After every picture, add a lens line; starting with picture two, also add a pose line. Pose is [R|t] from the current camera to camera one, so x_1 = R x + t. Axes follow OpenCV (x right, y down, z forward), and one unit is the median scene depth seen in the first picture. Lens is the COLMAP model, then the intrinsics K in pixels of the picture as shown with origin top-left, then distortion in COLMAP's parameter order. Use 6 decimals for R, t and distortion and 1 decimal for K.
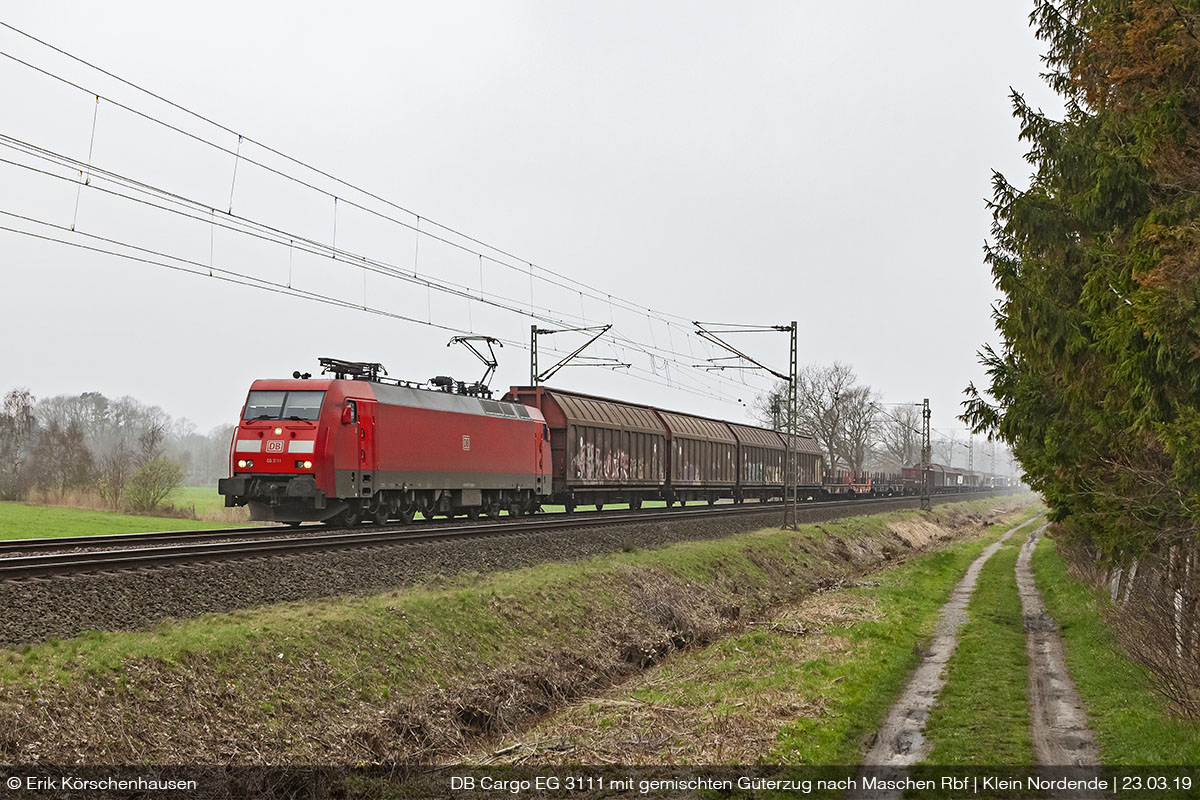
lens RADIAL K [[1559.8, 0, 598.0], [0, 1559.8, 438.1], [0, 0, 1]] dist [0.033941, 0.014162]
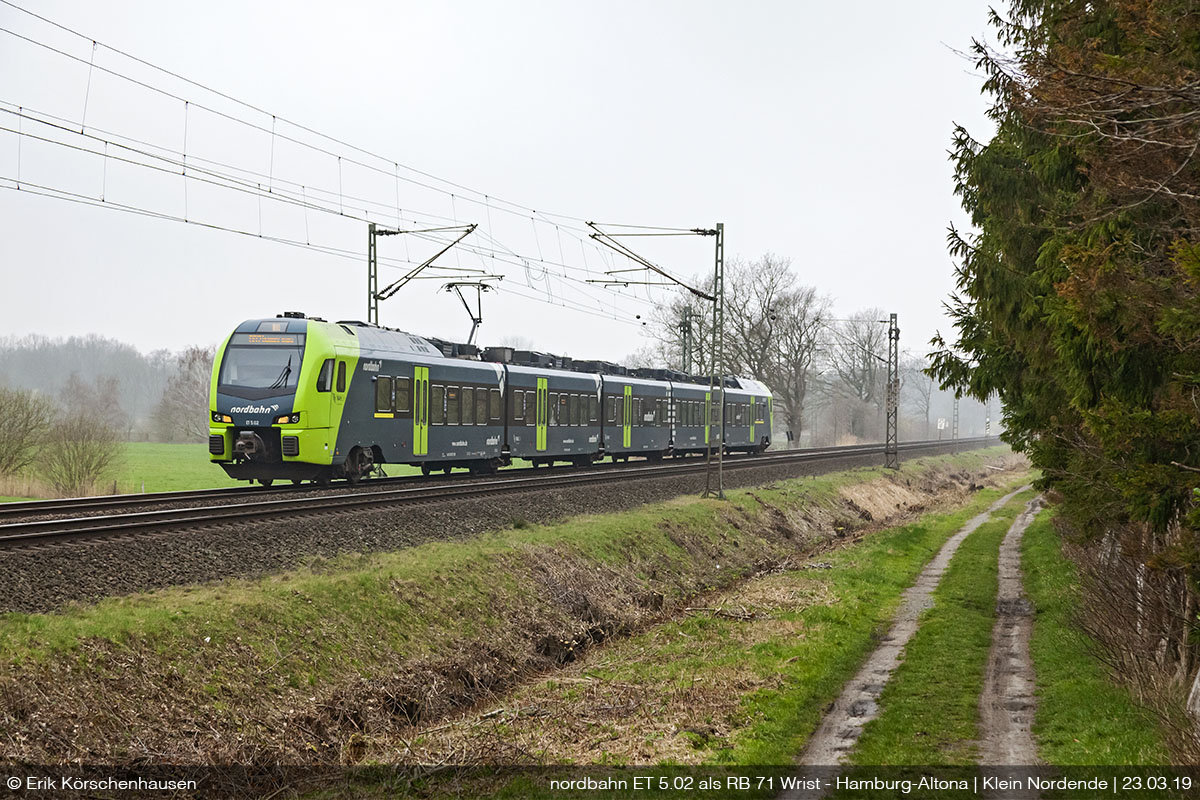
lens RADIAL K [[2638.0, 0, 600.0], [0, 2638.0, 400.0], [0, 0, 1]] dist [-0.004170, 0.398855]
pose [[0.995605, 0.000200, 0.093655, -0.084693], [-0.002483, 0.999703, 0.024261, -0.032196], [-0.093623, -0.024386, 0.995309, -0.437841]]
